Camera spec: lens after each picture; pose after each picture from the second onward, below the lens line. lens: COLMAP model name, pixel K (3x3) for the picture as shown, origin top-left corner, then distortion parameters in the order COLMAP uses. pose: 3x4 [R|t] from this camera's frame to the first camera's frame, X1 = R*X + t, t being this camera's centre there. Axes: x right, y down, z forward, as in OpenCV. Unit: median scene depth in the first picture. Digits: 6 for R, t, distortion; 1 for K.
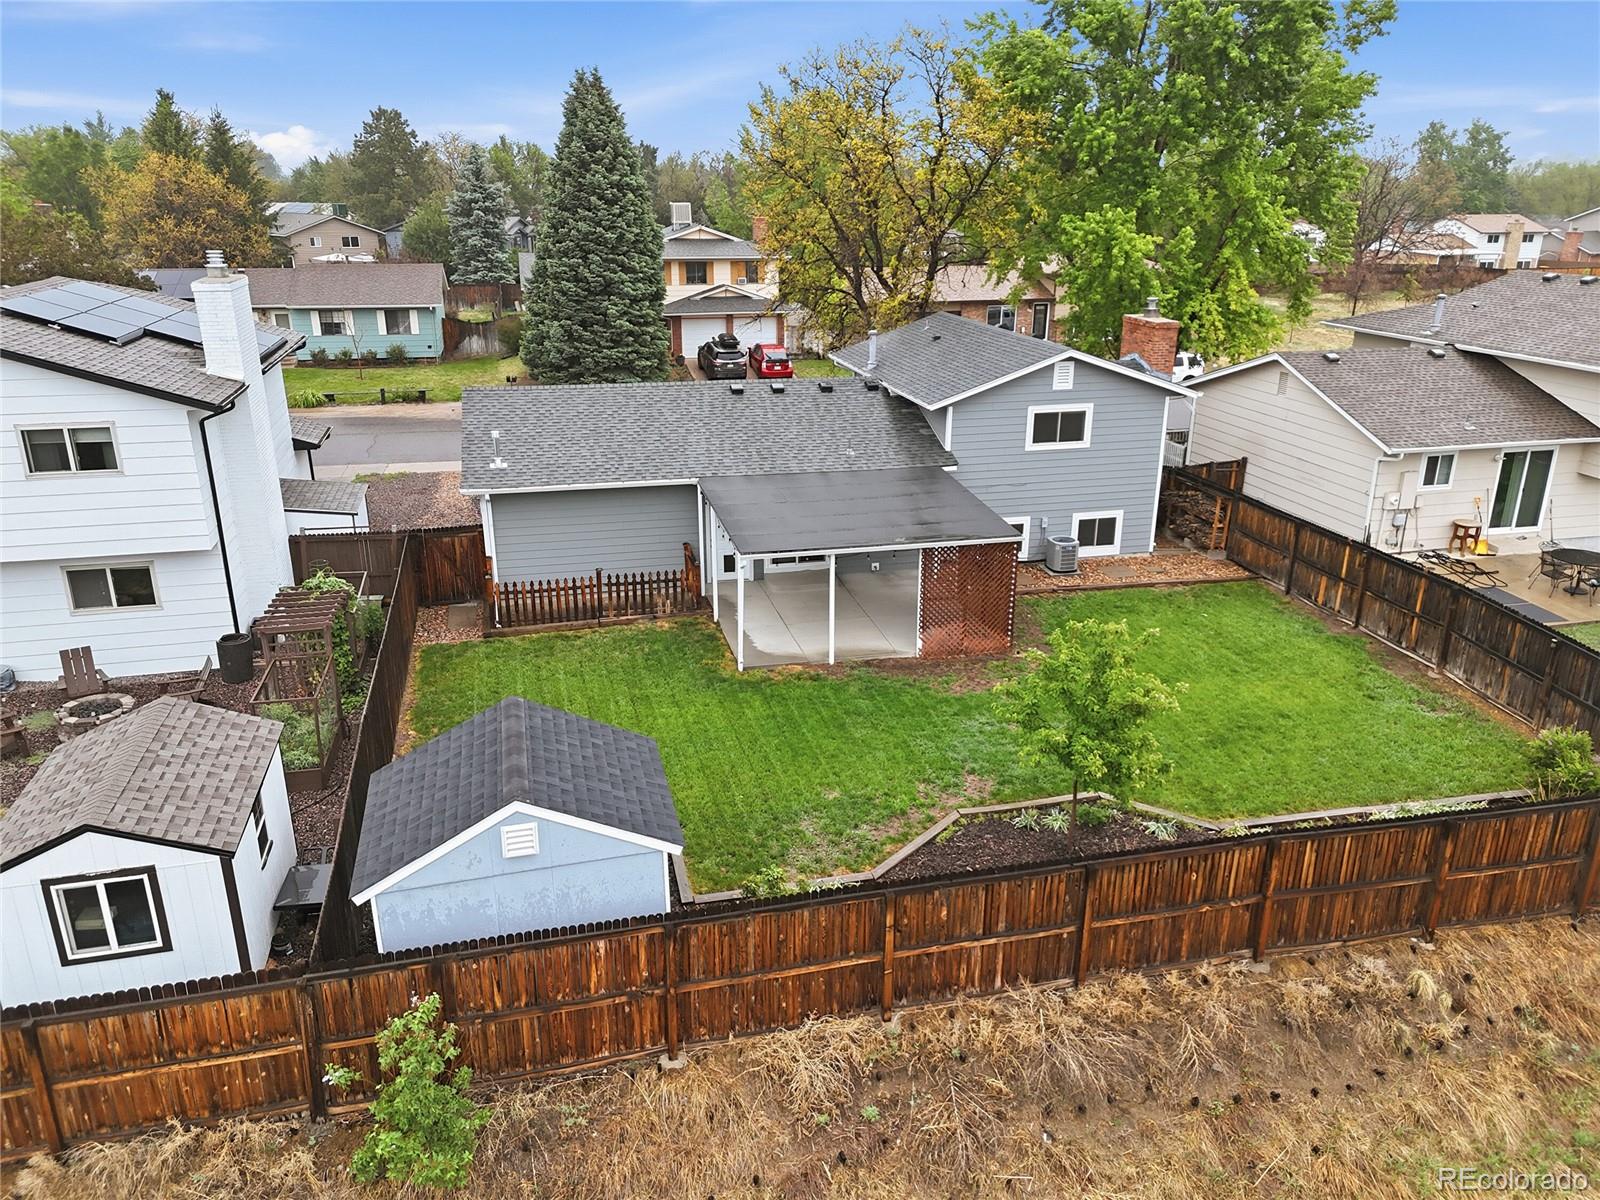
lens RADIAL K [[1173.4, 0, 808.5], [0, 1173.4, 596.5], [0, 0, 1]] dist [0.069914, -0.053695]
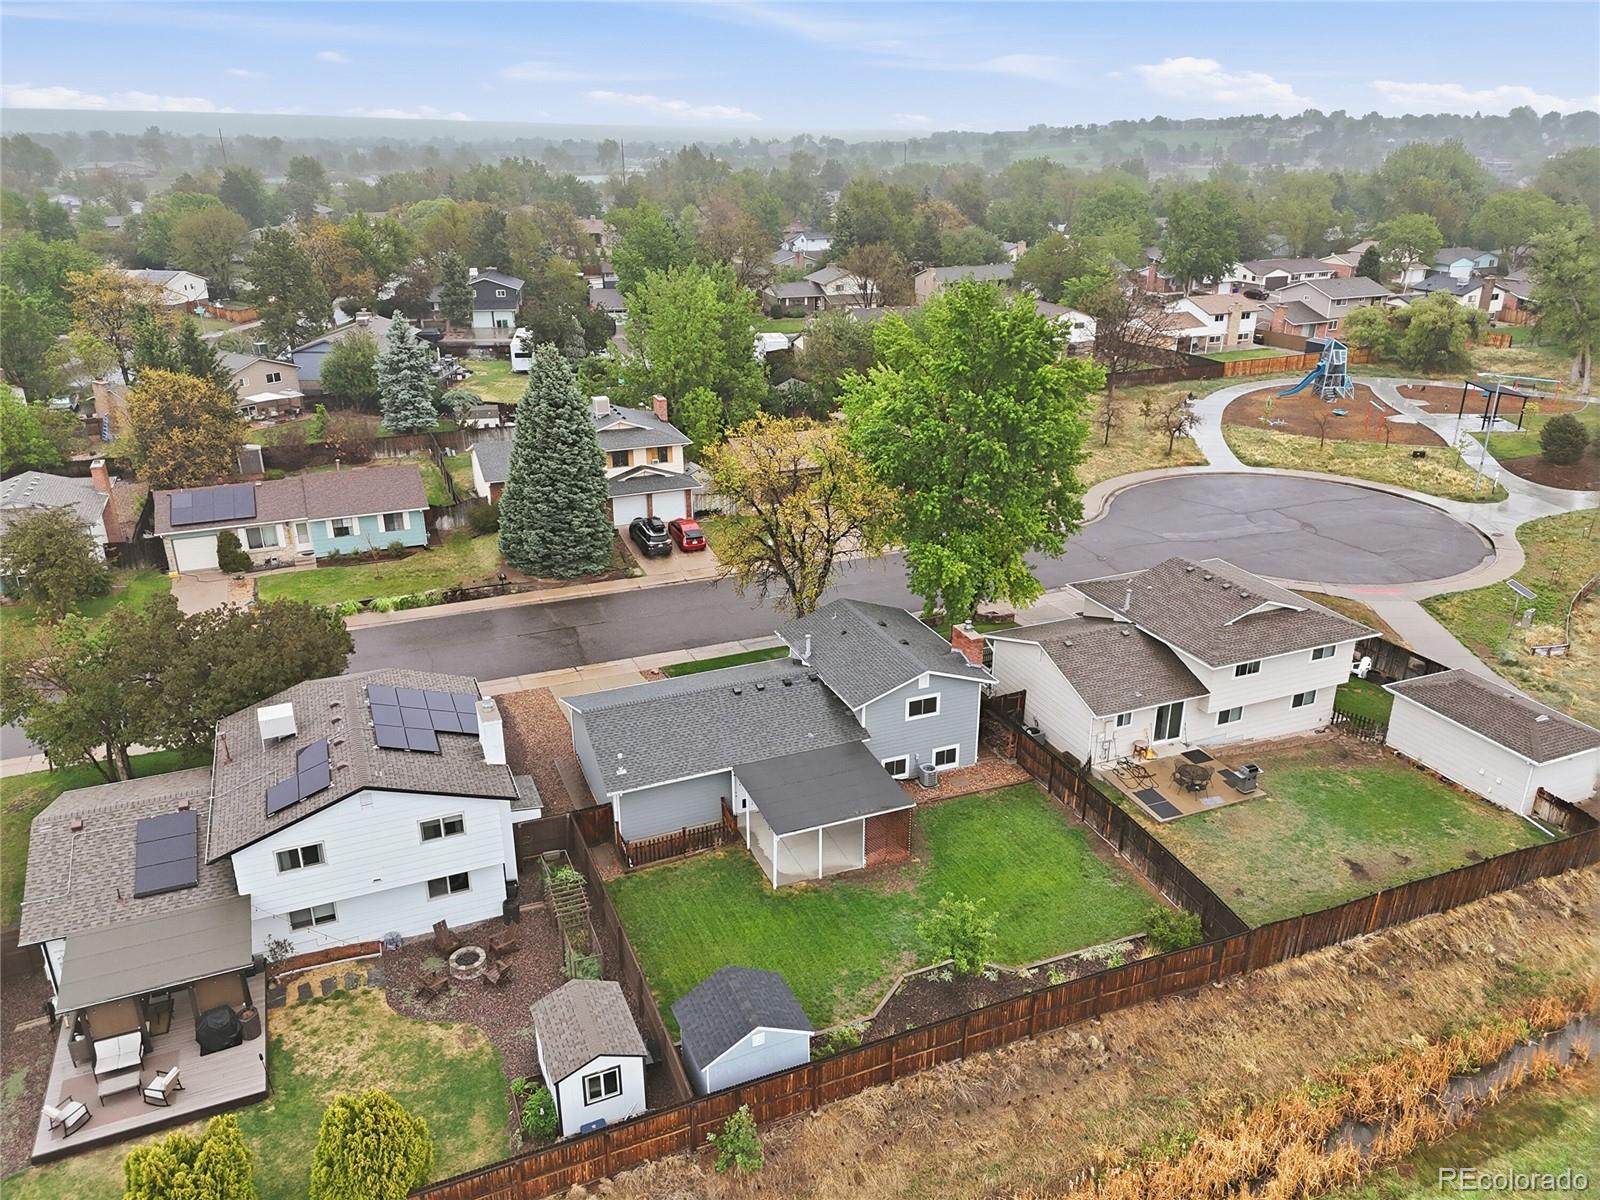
lens RADIAL K [[1169.3, 0, 805.1], [0, 1169.3, 601.1], [0, 0, 1]] dist [0.095793, -0.115004]
pose [[0.987555, -0.062267, 0.144426, -0.251566], [0.054987, 0.997033, 0.053864, -0.493330], [-0.147352, -0.045252, 0.988048, -0.860000]]
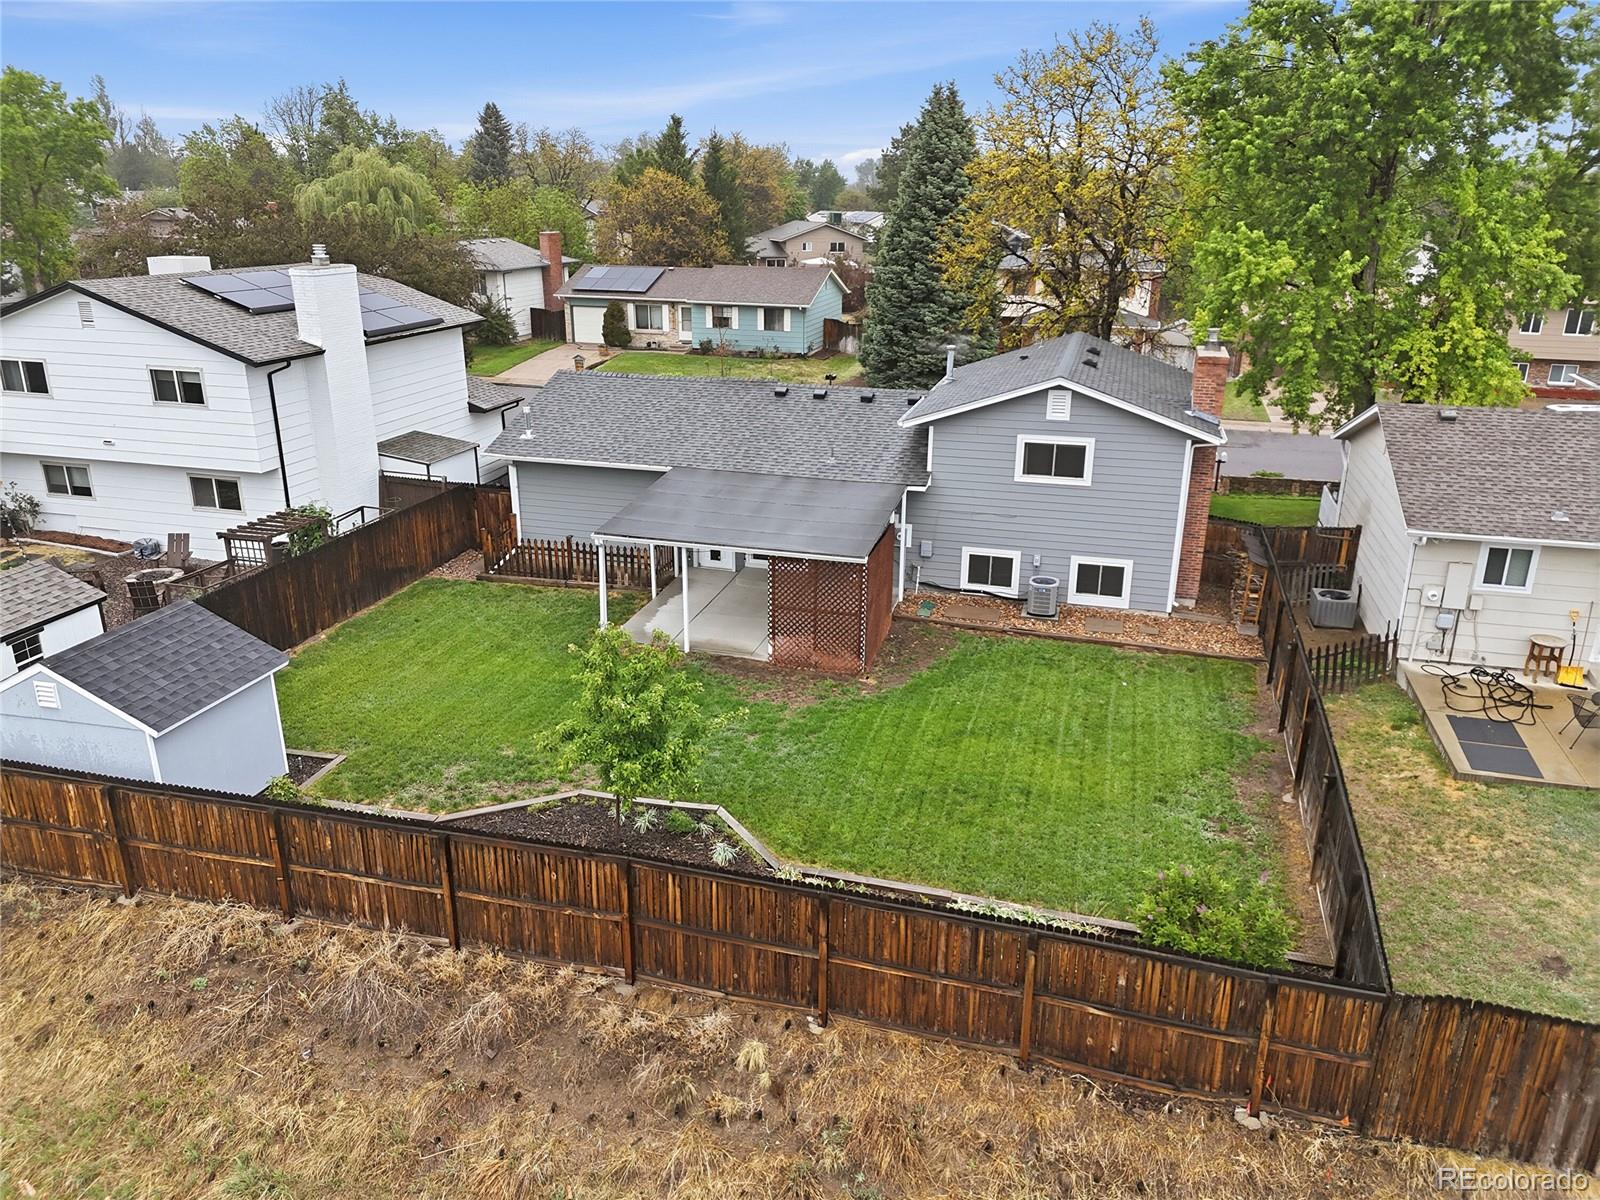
lens RADIAL K [[1173.4, 0, 808.5], [0, 1173.4, 596.5], [0, 0, 1]] dist [0.069914, -0.053695]
pose [[0.876770, 0.161874, -0.452848, 0.581119], [-0.165007, 0.985744, 0.032888, -0.044084], [0.451716, 0.045888, 0.890981, 0.110646]]
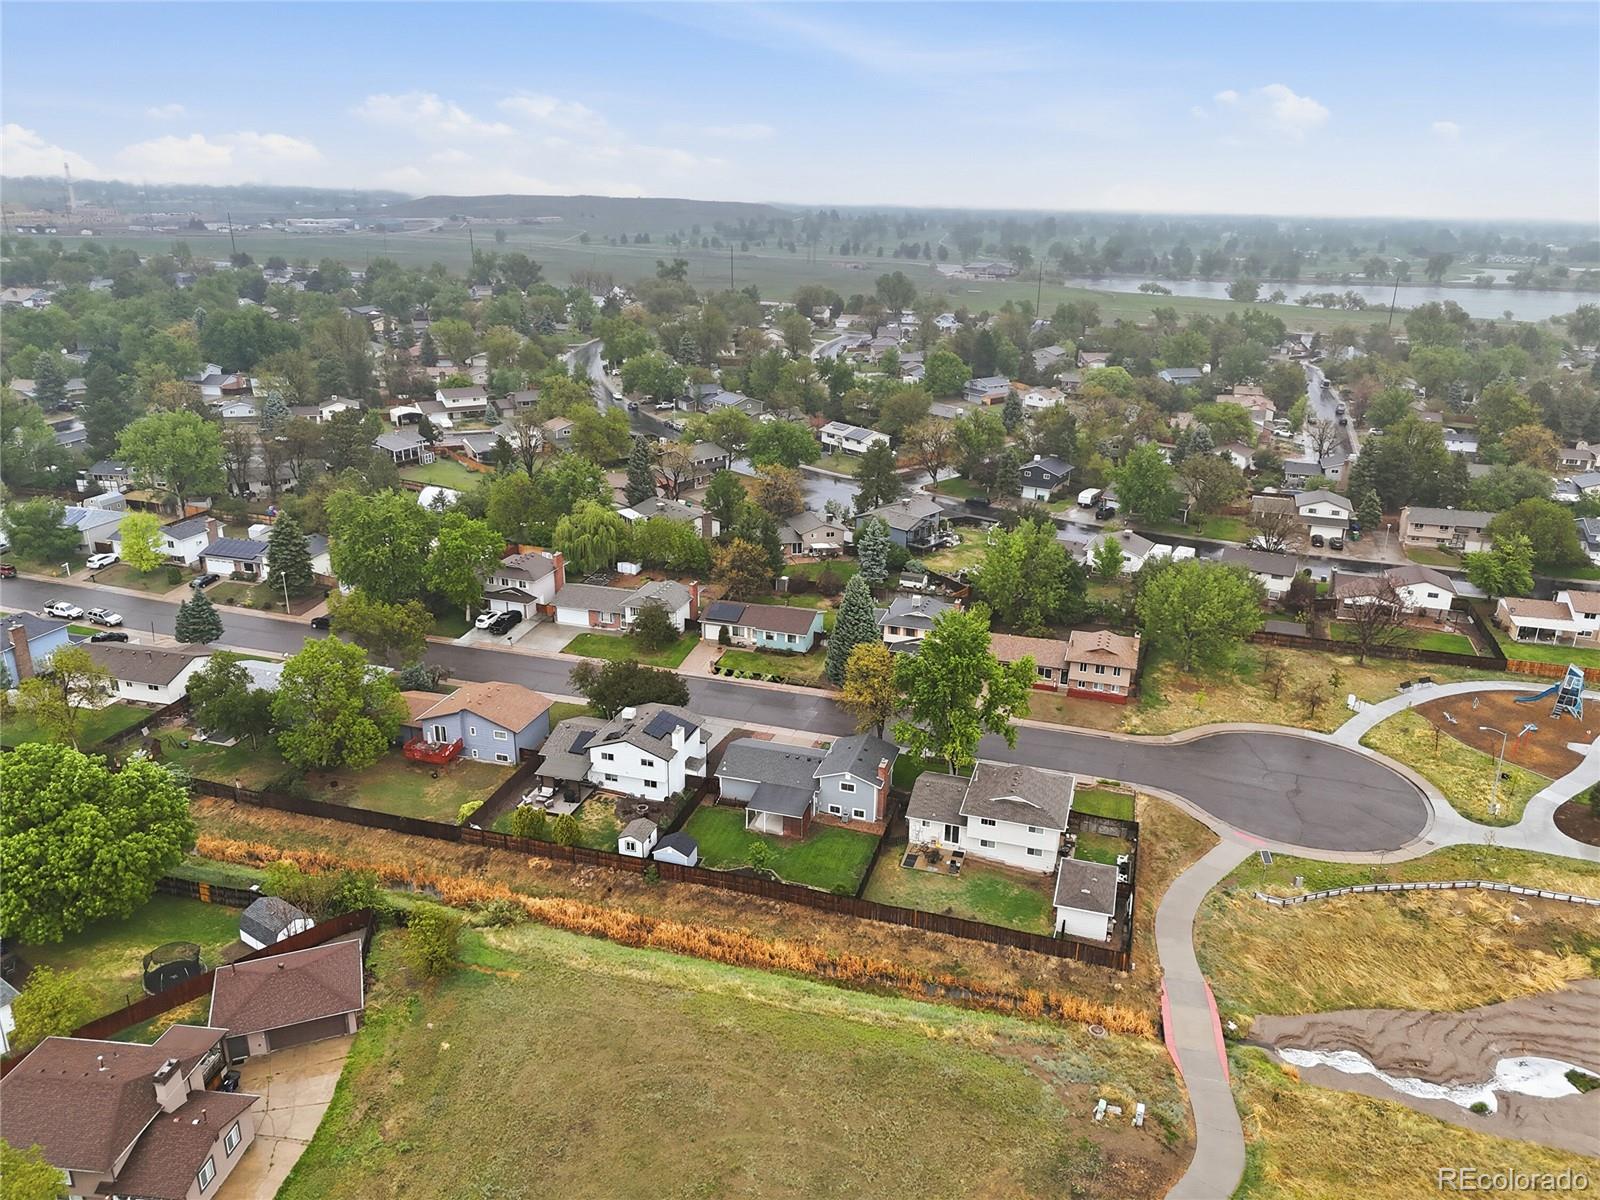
lens RADIAL K [[1161.0, 0, 800.0], [0, 1161.0, 600.0], [0, 0, 1]] dist [0.135494, -0.156299]
pose [[0.857614, 0.179581, -0.481923, 2.313732], [-0.176976, 0.982877, 0.051312, -1.168430], [0.482886, 0.041283, 0.874710, -3.222976]]
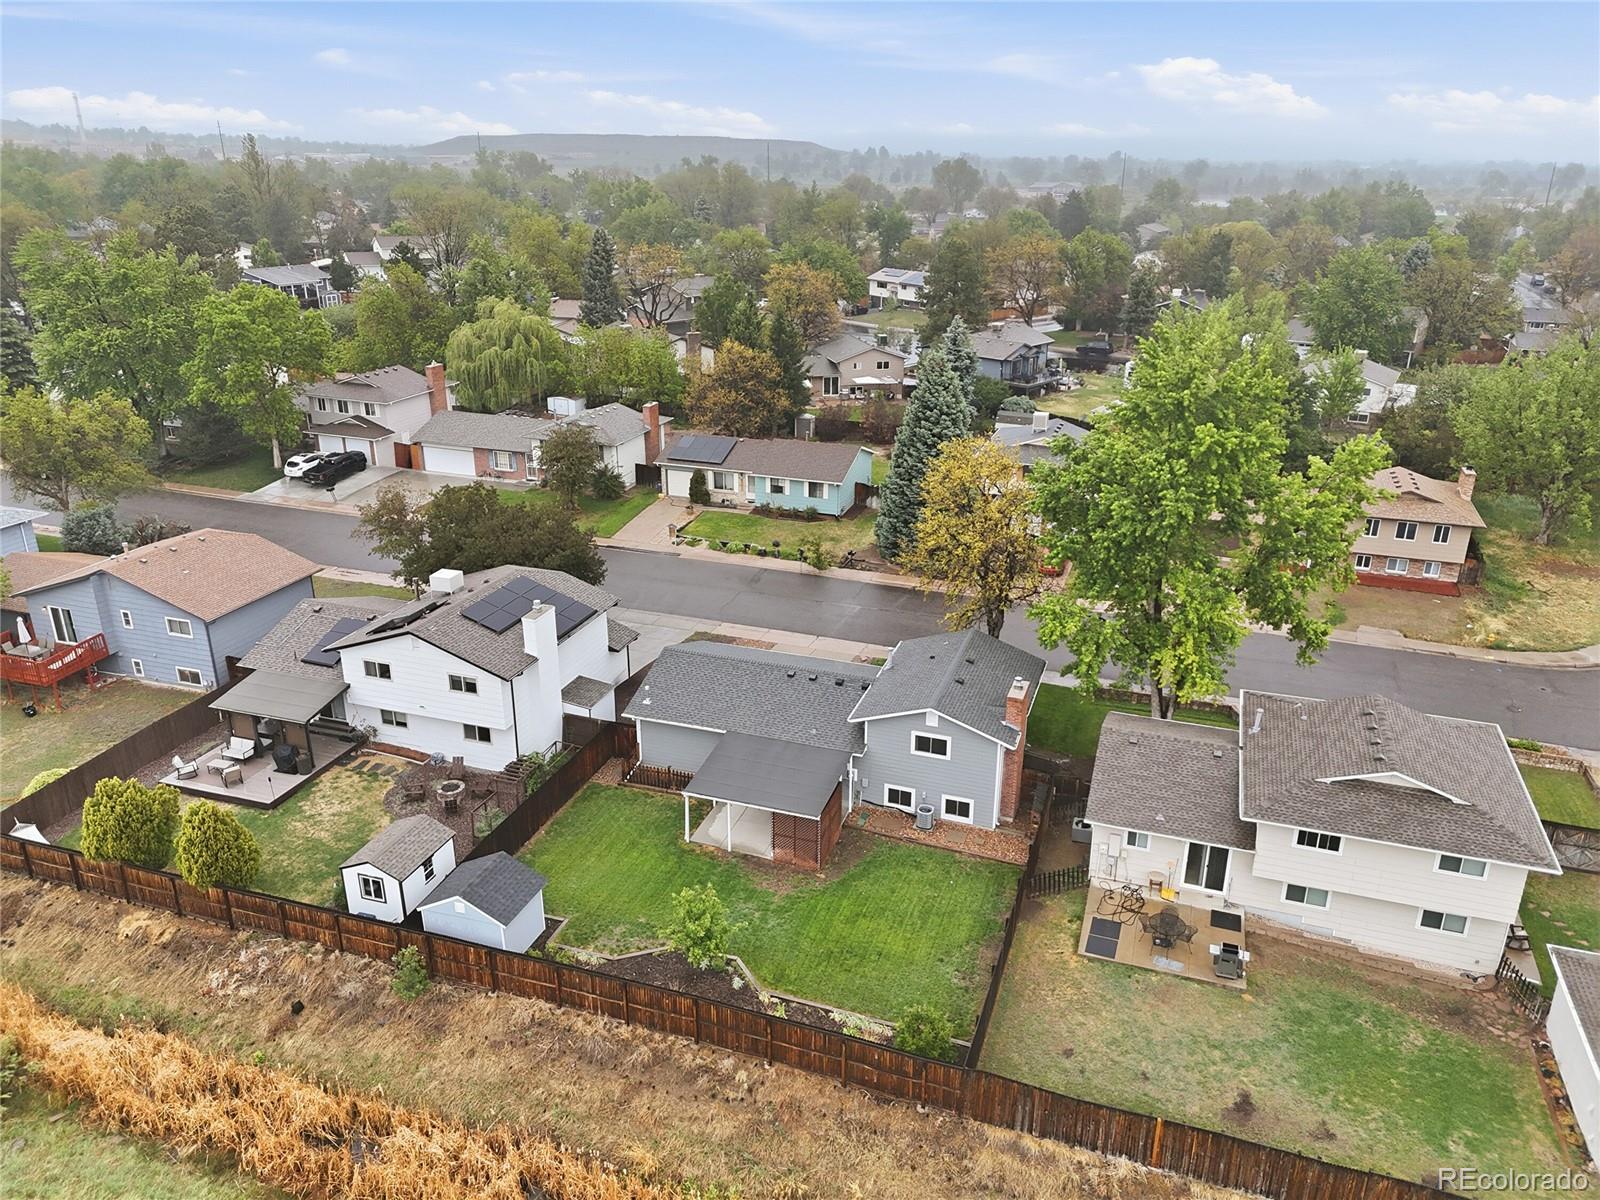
lens RADIAL K [[1169.3, 0, 805.1], [0, 1169.3, 601.1], [0, 0, 1]] dist [0.095793, -0.115004]
pose [[0.839893, 0.197804, -0.505425, 1.061042], [-0.181332, 0.979981, 0.082197, -0.551471], [0.511565, 0.022613, 0.858947, -0.676411]]
